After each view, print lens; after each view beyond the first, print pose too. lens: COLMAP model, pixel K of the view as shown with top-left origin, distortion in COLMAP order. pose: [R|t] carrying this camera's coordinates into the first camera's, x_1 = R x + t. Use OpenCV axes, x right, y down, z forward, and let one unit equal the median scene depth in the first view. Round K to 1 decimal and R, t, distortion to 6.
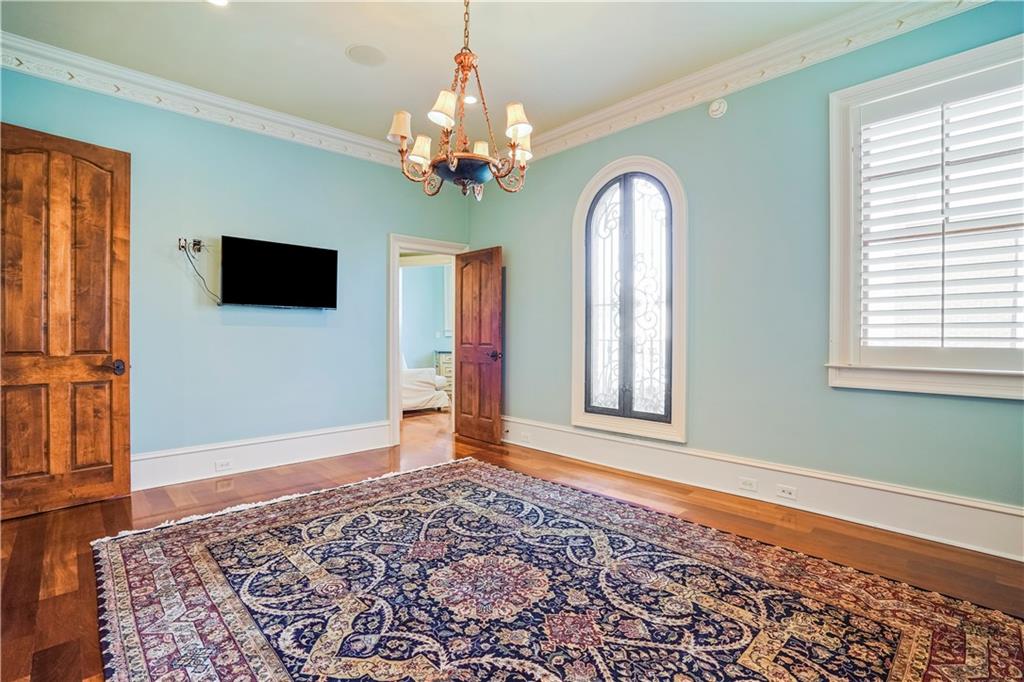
lens RADIAL K [[473.3, 0, 510.2], [0, 473.3, 336.6], [0, 0, 1]] dist [-0.063105, 0.022380]
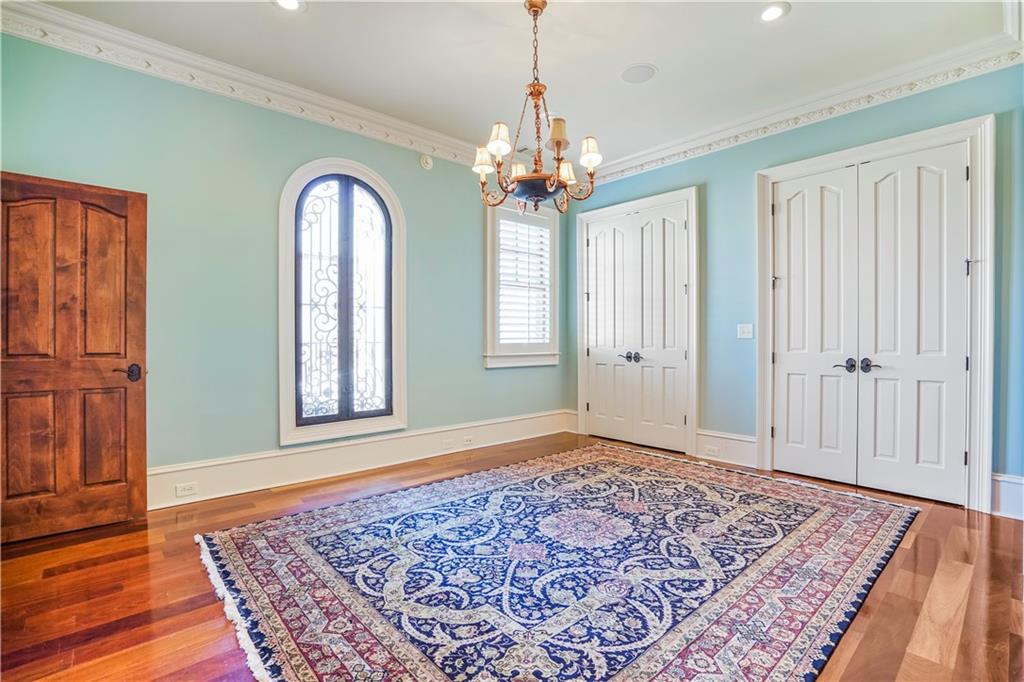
lens RADIAL K [[473.3, 0, 510.2], [0, 473.3, 336.6], [0, 0, 1]] dist [-0.063105, 0.022380]
pose [[0.041221, 0.002543, 0.999147, -1.054271], [0.005990, 0.999978, -0.002793, -0.000256], [-0.999132, 0.006100, 0.041205, 0.888505]]
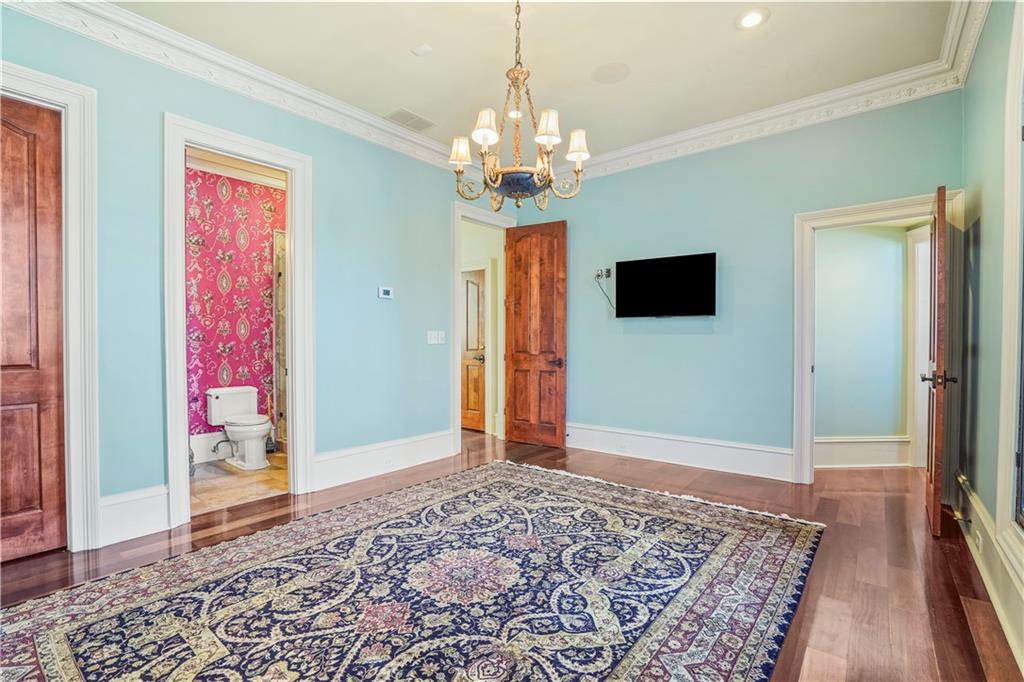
lens RADIAL K [[473.3, 0, 510.2], [0, 473.3, 336.6], [0, 0, 1]] dist [-0.063105, 0.022380]
pose [[0.125199, -0.006367, -0.992111, 0.807799], [-0.002081, 0.999976, -0.006680, -0.011313], [0.992130, 0.002901, 0.125182, 0.746295]]
